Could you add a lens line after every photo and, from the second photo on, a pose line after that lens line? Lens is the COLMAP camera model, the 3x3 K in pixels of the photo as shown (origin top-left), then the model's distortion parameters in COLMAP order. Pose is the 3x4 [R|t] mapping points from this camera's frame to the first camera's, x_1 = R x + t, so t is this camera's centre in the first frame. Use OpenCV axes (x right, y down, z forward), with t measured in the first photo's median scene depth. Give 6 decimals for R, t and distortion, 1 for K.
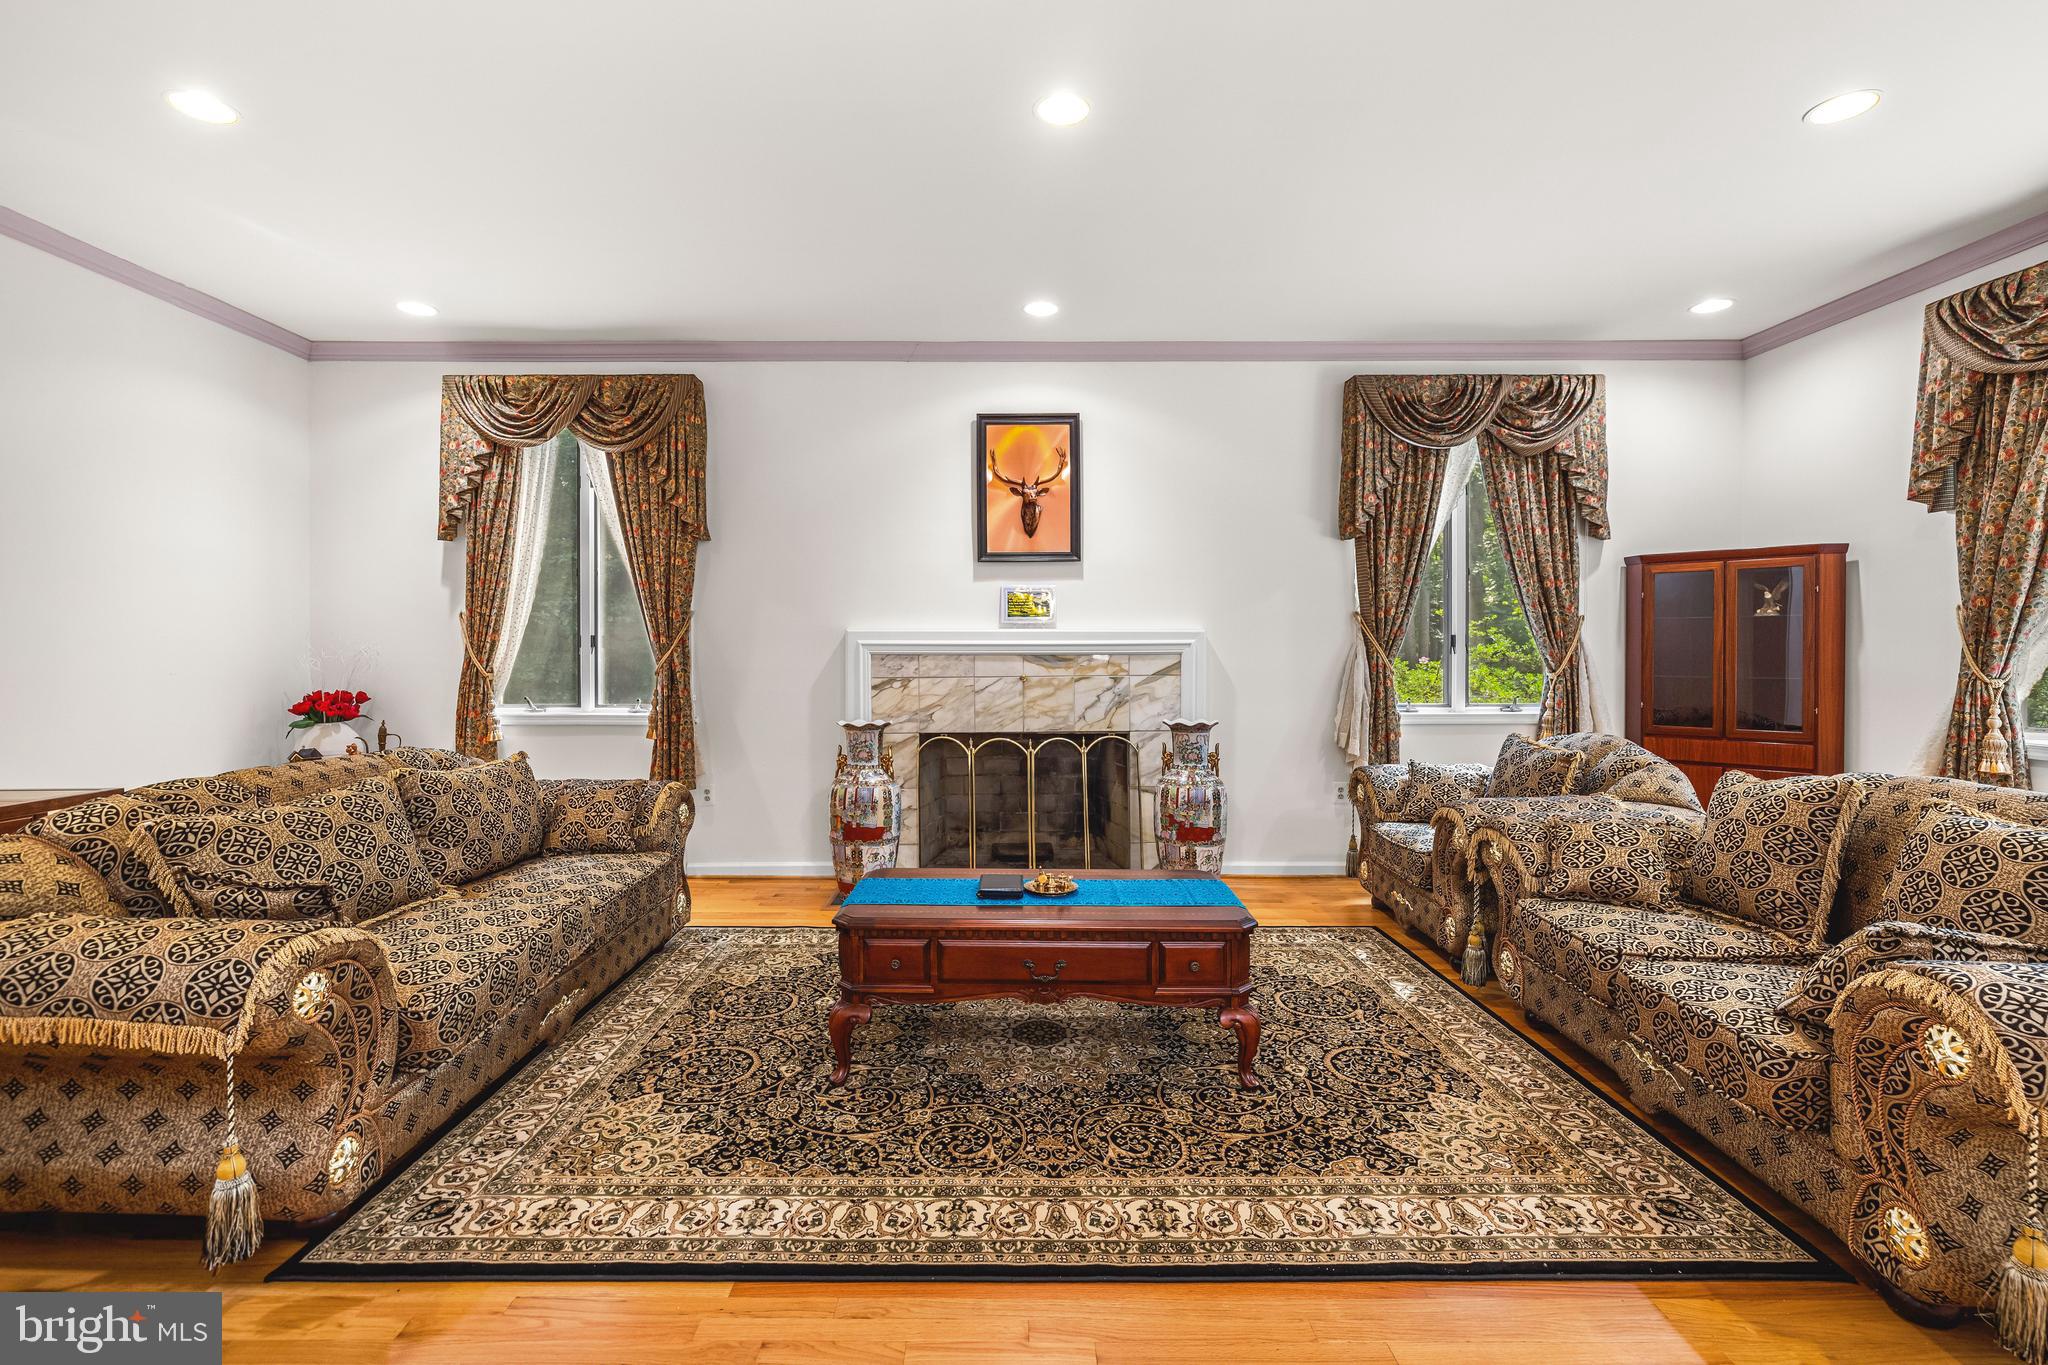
lens RADIAL K [[894.2, 0, 1023.2], [0, 894.2, 669.5], [0, 0, 1]] dist [-0.003407, 0.001072]
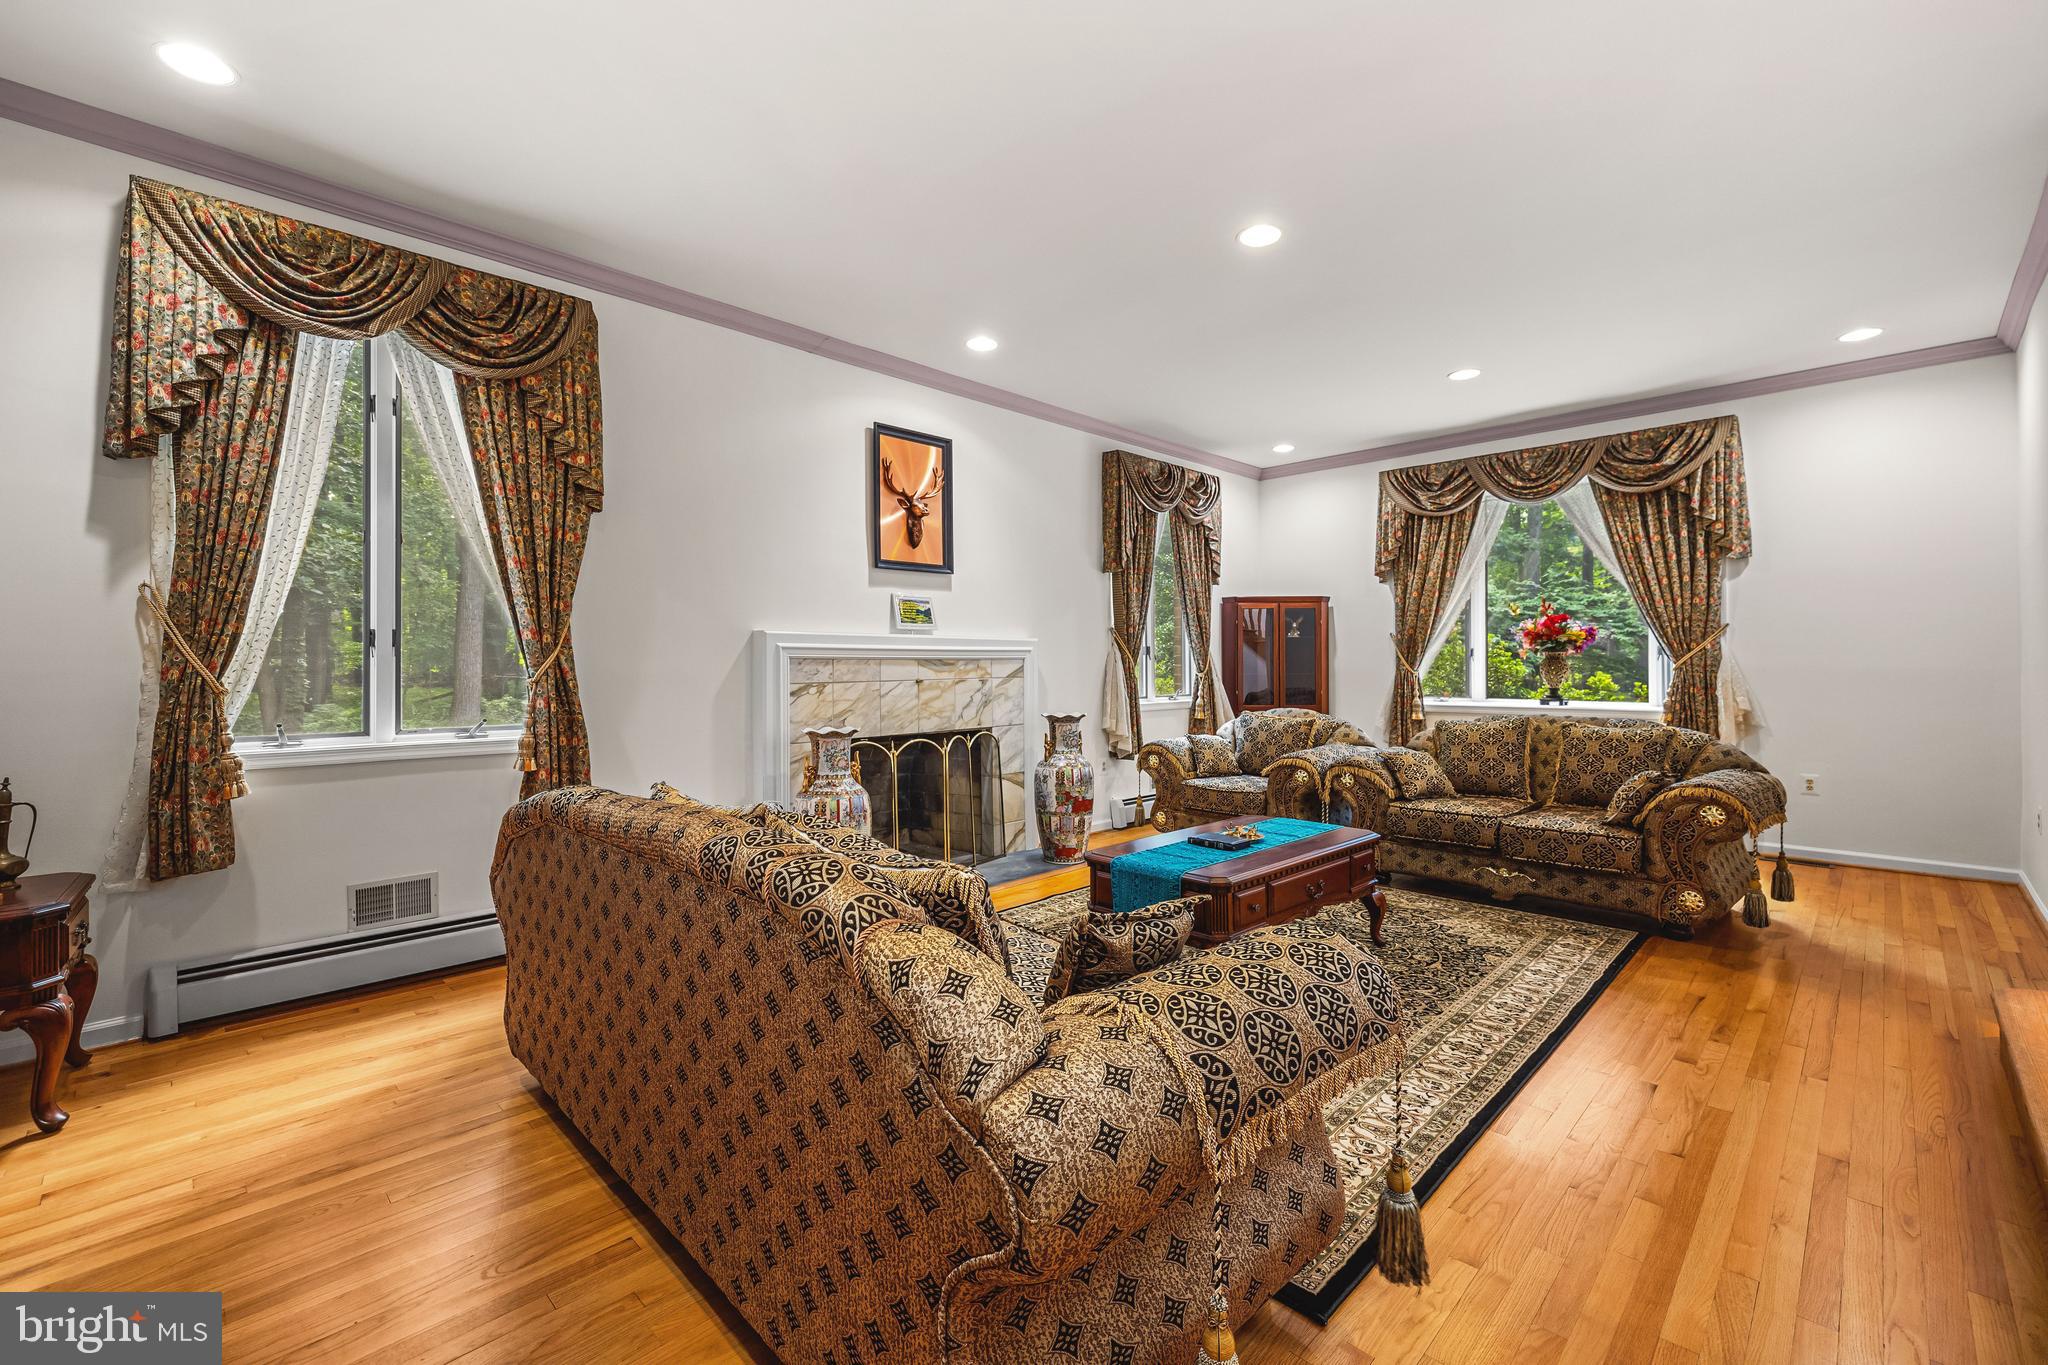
lens RADIAL K [[828.0, 0, 1026.6], [0, 828.0, 671.6], [0, 0, 1]] dist [0.003005, -0.000072]
pose [[0.725543, -0.007366, 0.688137, -0.589070], [0.018256, 0.999797, -0.008545, 0.008795], [-0.687935, 0.018762, 0.725530, 0.209308]]
